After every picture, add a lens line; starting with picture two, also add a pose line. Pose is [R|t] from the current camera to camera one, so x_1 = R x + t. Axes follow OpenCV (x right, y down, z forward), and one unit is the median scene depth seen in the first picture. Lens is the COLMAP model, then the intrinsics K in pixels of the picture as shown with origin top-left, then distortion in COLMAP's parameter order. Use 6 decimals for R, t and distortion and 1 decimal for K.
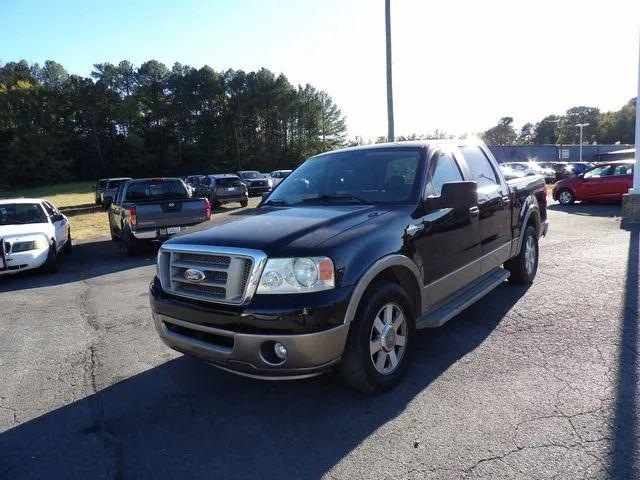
lens RADIAL K [[455.9, 0, 320.0], [0, 455.9, 240.0], [0, 0, 1]] dist [-0.044606, 0.036314]
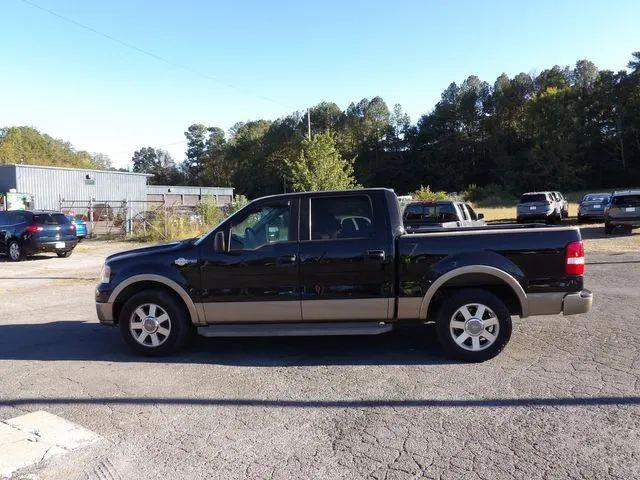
lens RADIAL K [[527.8, 0, 316.9], [0, 527.8, 239.0], [0, 0, 1]] dist [-0.070343, 0.067666]
pose [[0.475840, 0.085886, -0.875329, 0.429479], [-0.109273, 0.993283, 0.038057, -0.046751], [0.872718, 0.077541, 0.482028, 0.128068]]
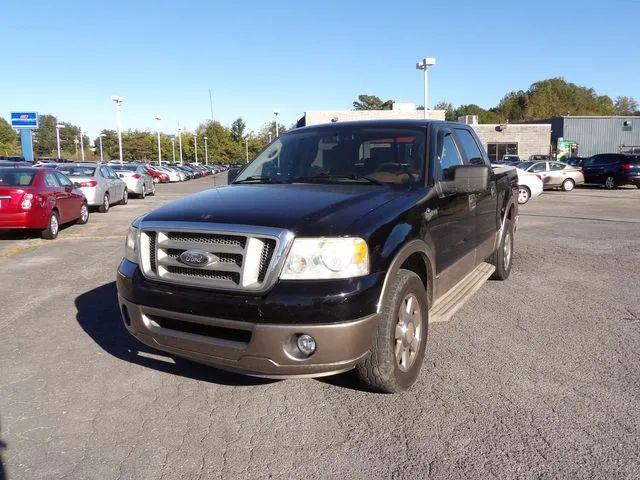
lens RADIAL K [[527.8, 0, 316.9], [0, 527.8, 239.0], [0, 0, 1]] dist [-0.070343, 0.067666]
pose [[-0.390173, 0.179303, -0.903114, 0.962037], [-0.067919, 0.972578, 0.222437, -0.031113], [0.918233, 0.148128, -0.367296, -0.115187]]
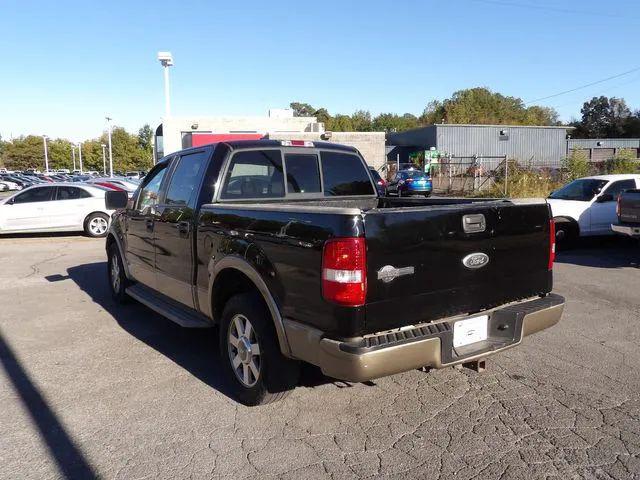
lens RADIAL K [[519.9, 0, 321.8], [0, 519.9, 230.8], [0, 0, 1]] dist [-0.068138, 0.072405]
pose [[-0.332512, 0.155842, -0.930134, 0.372358], [-0.078559, 0.978248, 0.191988, -0.086911], [0.939821, 0.136909, -0.313036, 0.499560]]
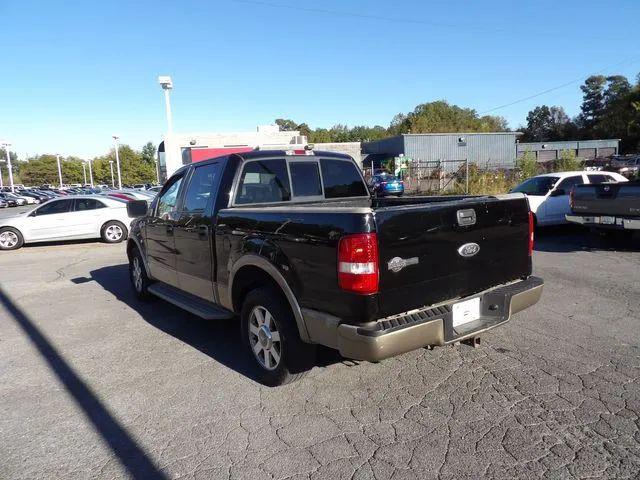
lens RADIAL K [[450.2, 0, 322.3], [0, 450.2, 237.0], [0, 0, 1]] dist [-0.038399, 0.035879]
pose [[-0.293712, 0.182636, -0.938284, 0.371367], [-0.049120, 0.977397, 0.205626, -0.084815], [0.954631, 0.106483, -0.278102, 0.486684]]
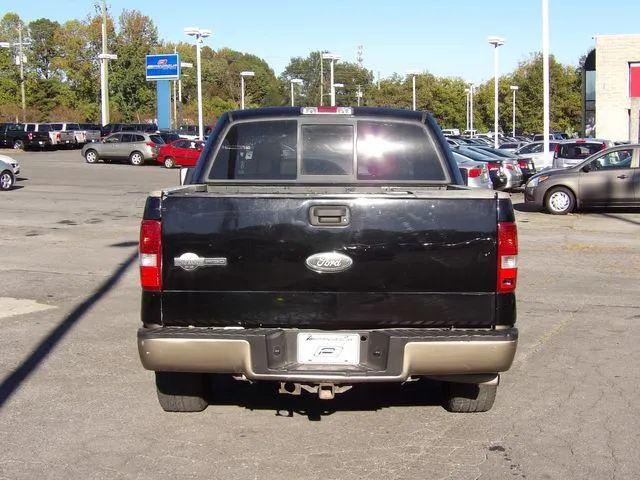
lens RADIAL K [[977.6, 0, 320.0], [0, 977.6, 240.0], [0, 0, 1]] dist [-0.003000, -0.477062]
pose [[-0.817869, 0.110620, -0.564672, 0.343295], [-0.018651, 0.975734, 0.218163, -0.116842], [0.575103, 0.188960, -0.795959, 0.745160]]
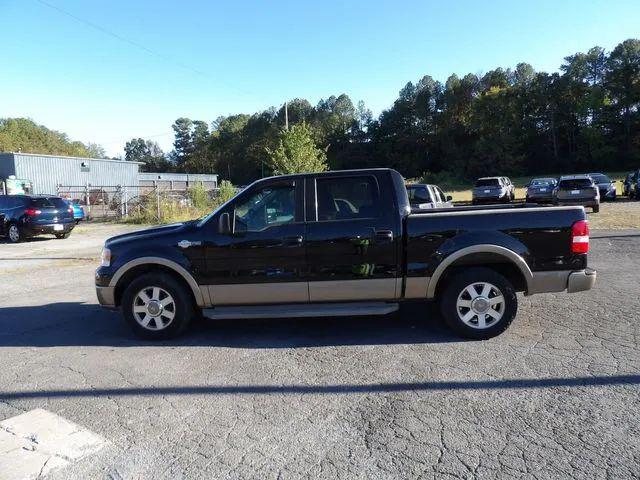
lens RADIAL K [[455.9, 0, 320.0], [0, 455.9, 240.0], [0, 0, 1]] dist [-0.044606, 0.036314]
pose [[0.533011, 0.120140, -0.837535, 0.371524], [-0.104560, 0.991633, 0.075702, -0.042314], [0.839623, 0.047223, 0.541114, 0.132825]]
